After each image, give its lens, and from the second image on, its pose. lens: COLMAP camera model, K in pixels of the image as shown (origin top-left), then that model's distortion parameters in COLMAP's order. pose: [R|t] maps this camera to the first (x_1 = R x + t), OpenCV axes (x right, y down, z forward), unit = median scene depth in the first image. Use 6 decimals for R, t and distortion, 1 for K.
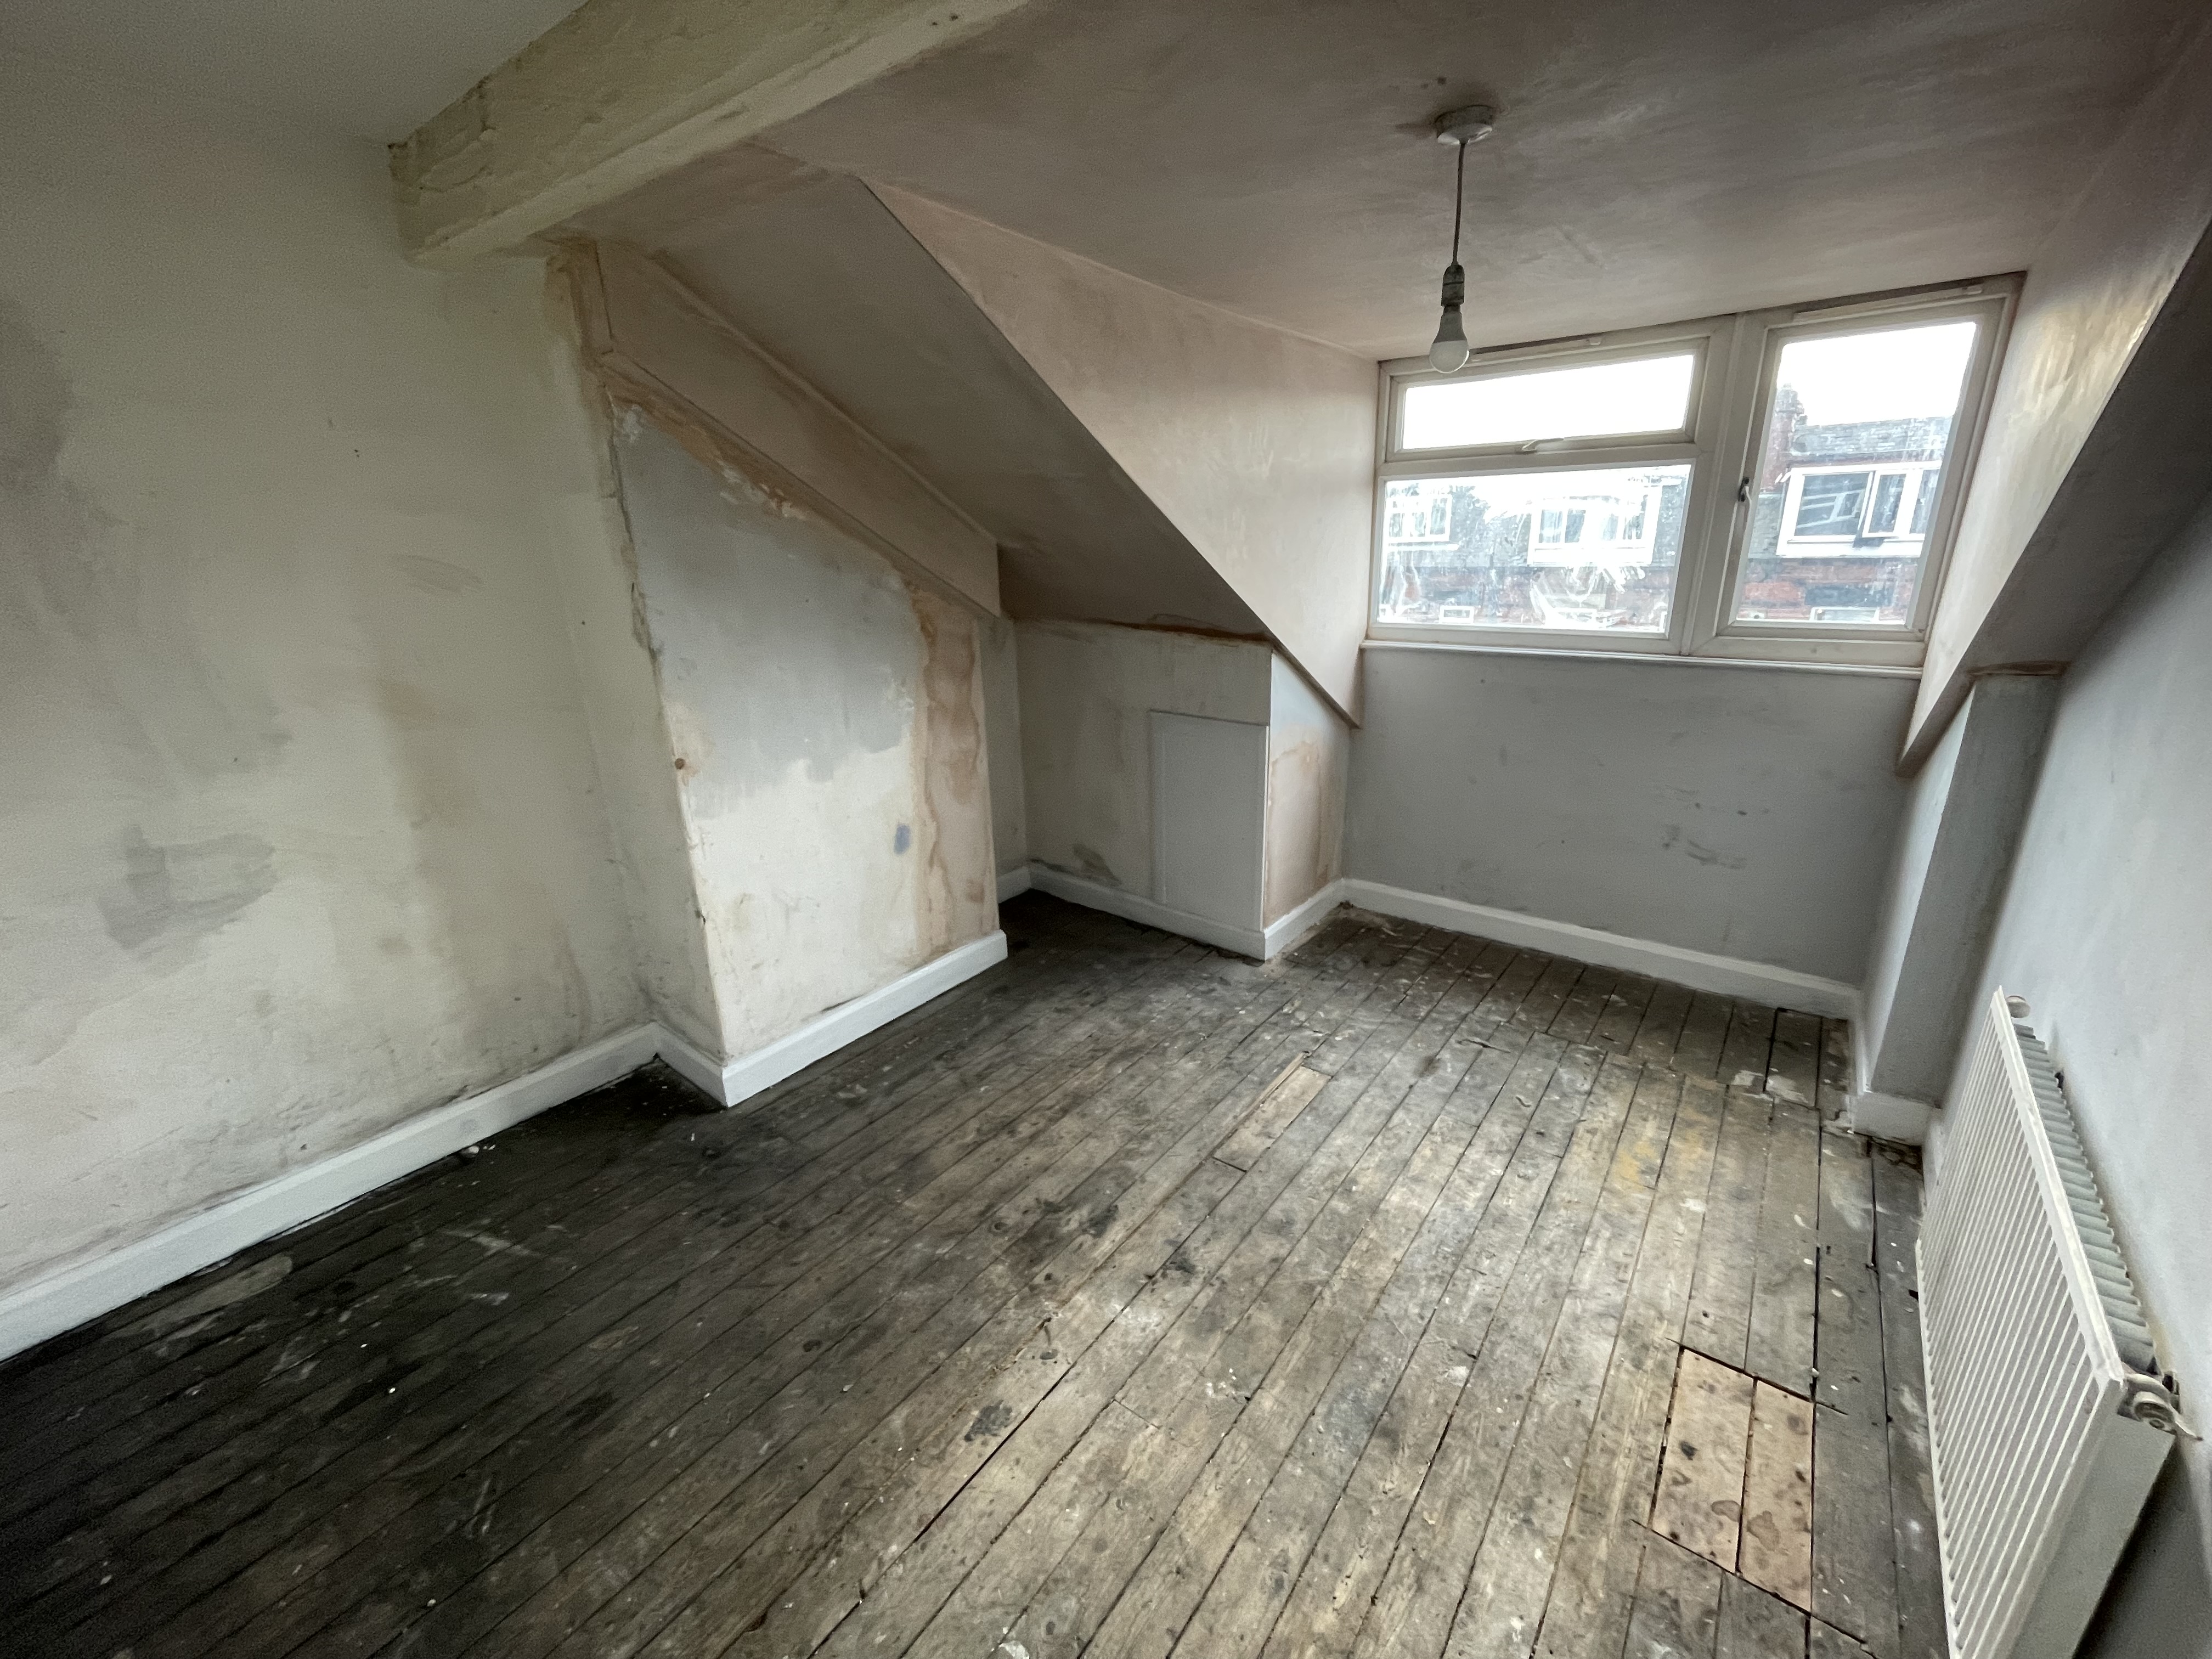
lens RADIAL K [[909.4, 0, 1104.8], [0, 909.4, 819.2], [0, 0, 1]] dist [0.000878, 0.000496]
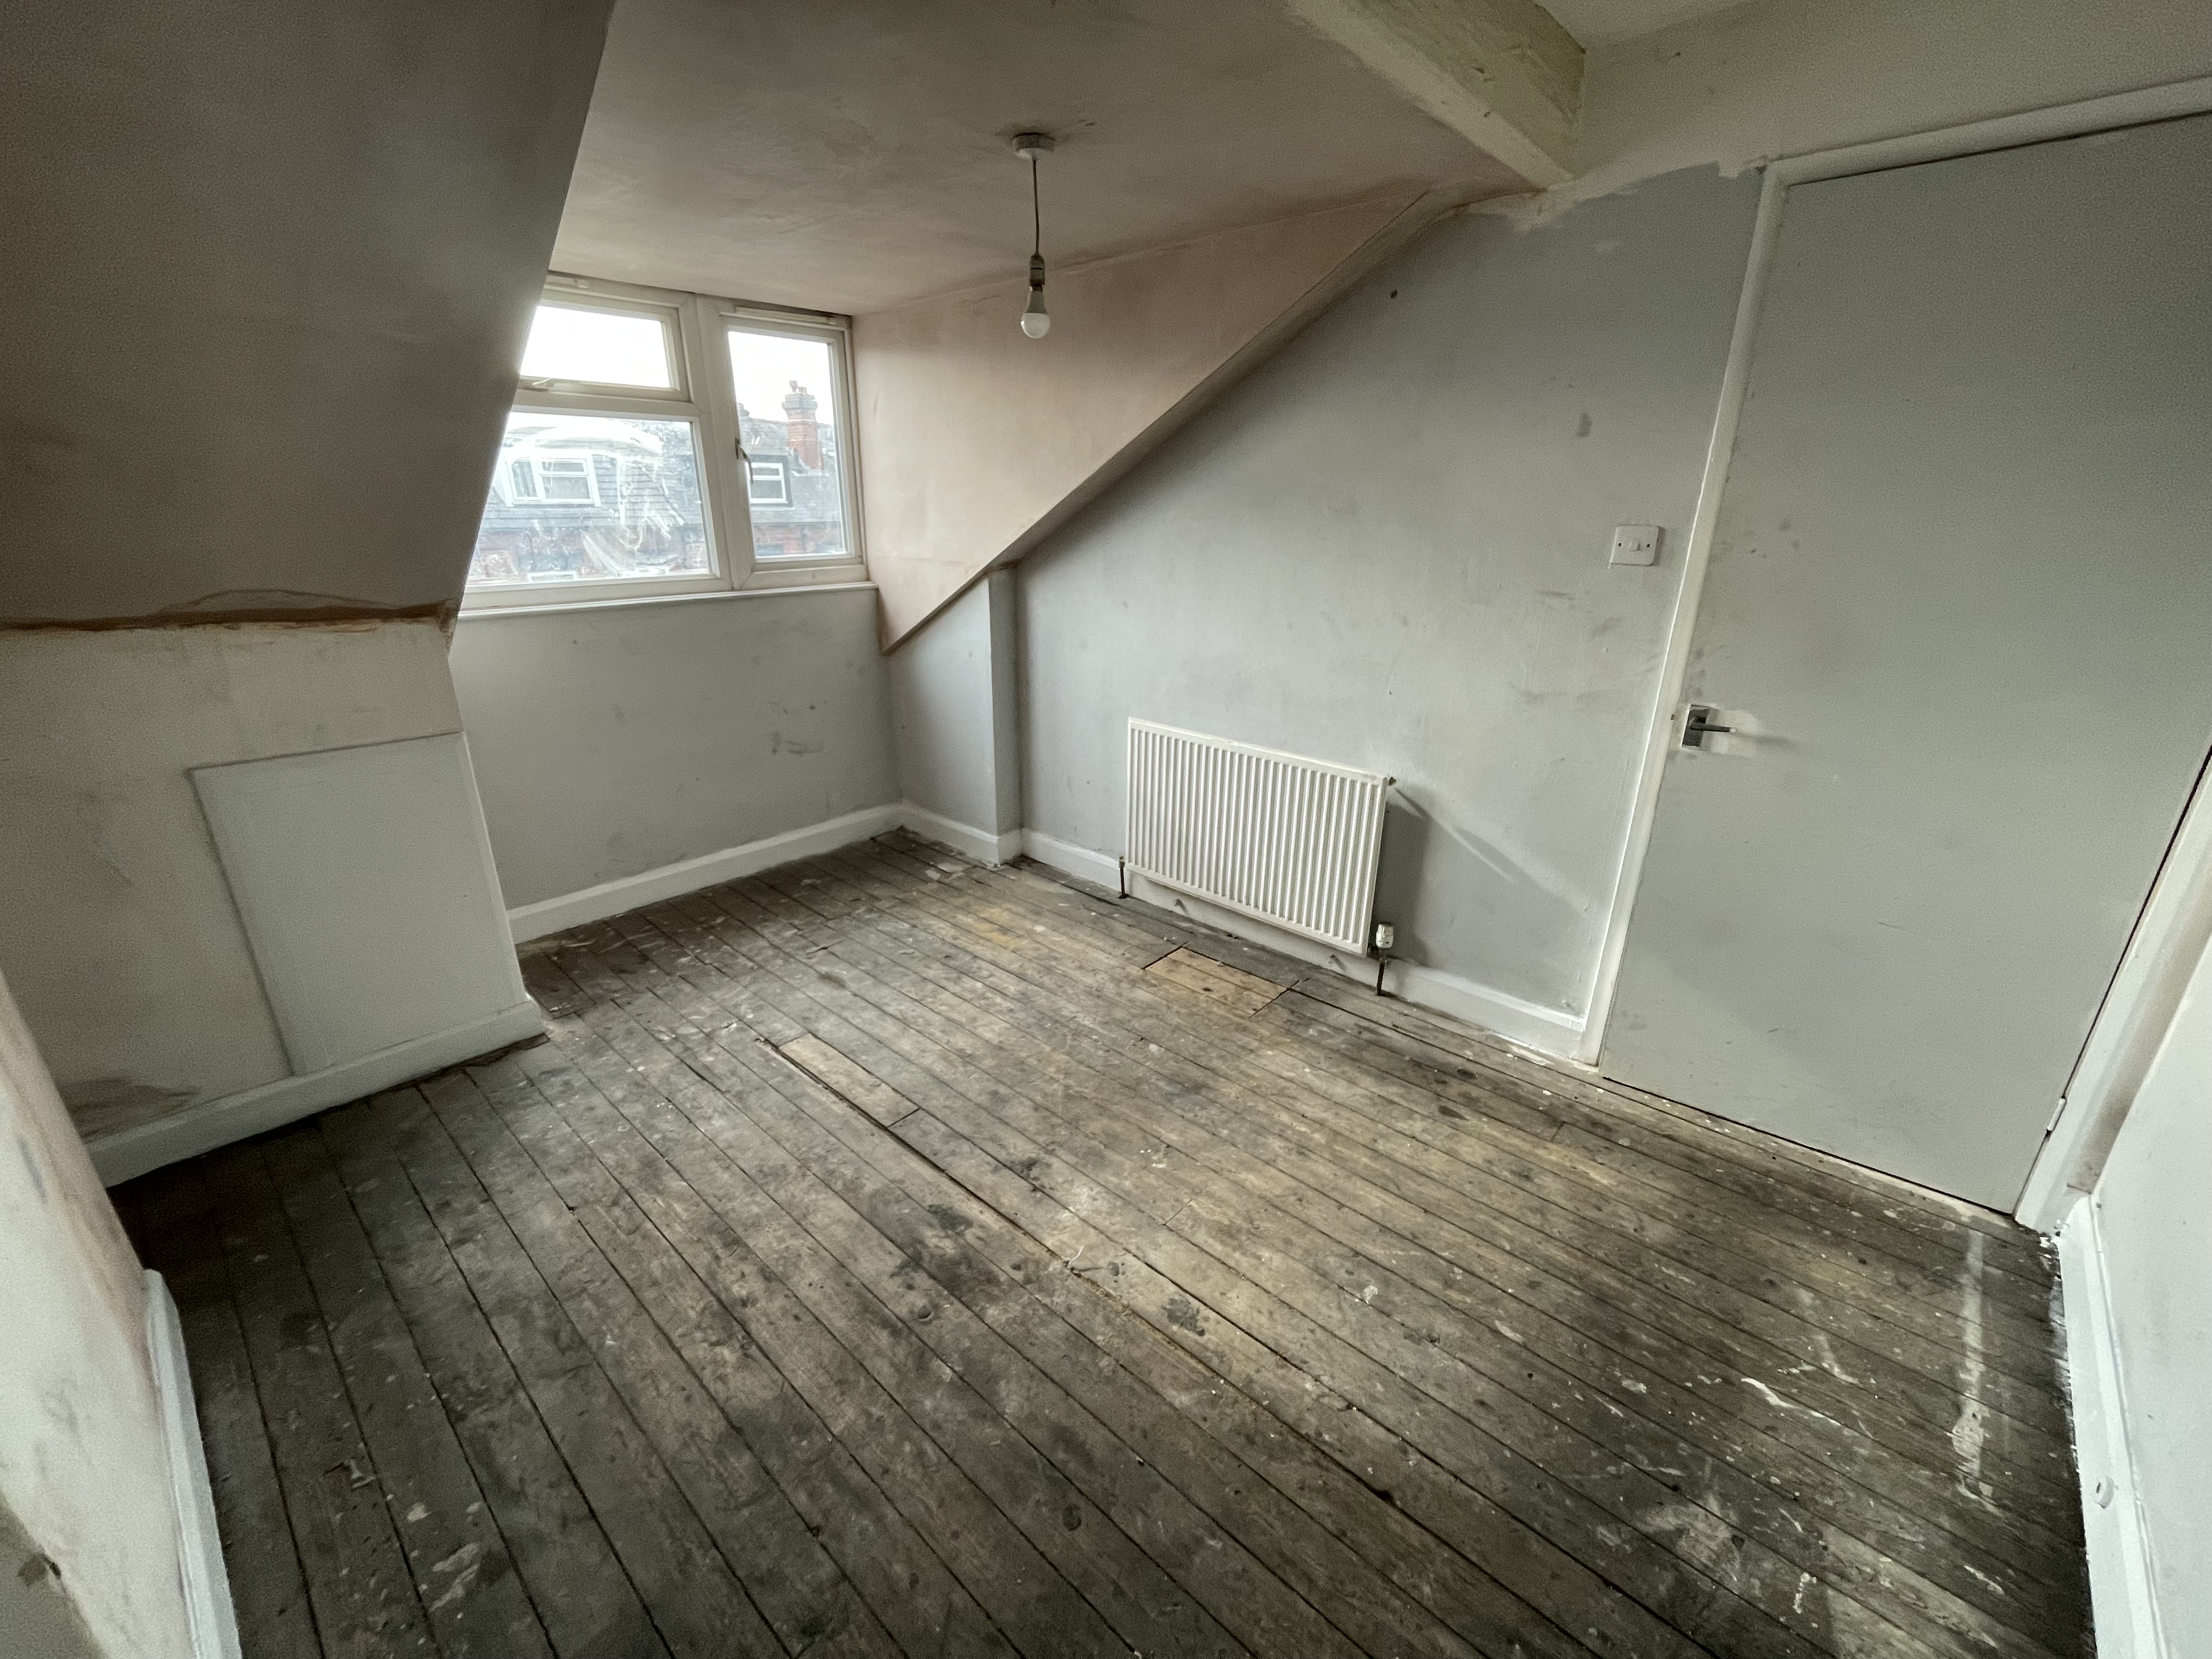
lens RADIAL K [[909.4, 0, 1104.8], [0, 909.4, 819.2], [0, 0, 1]] dist [0.000878, 0.000496]
pose [[0.080829, -0.310654, 0.947080, -0.694343], [0.292152, 0.915839, 0.275472, -0.125106], [-0.952950, 0.254426, 0.164785, 0.568797]]
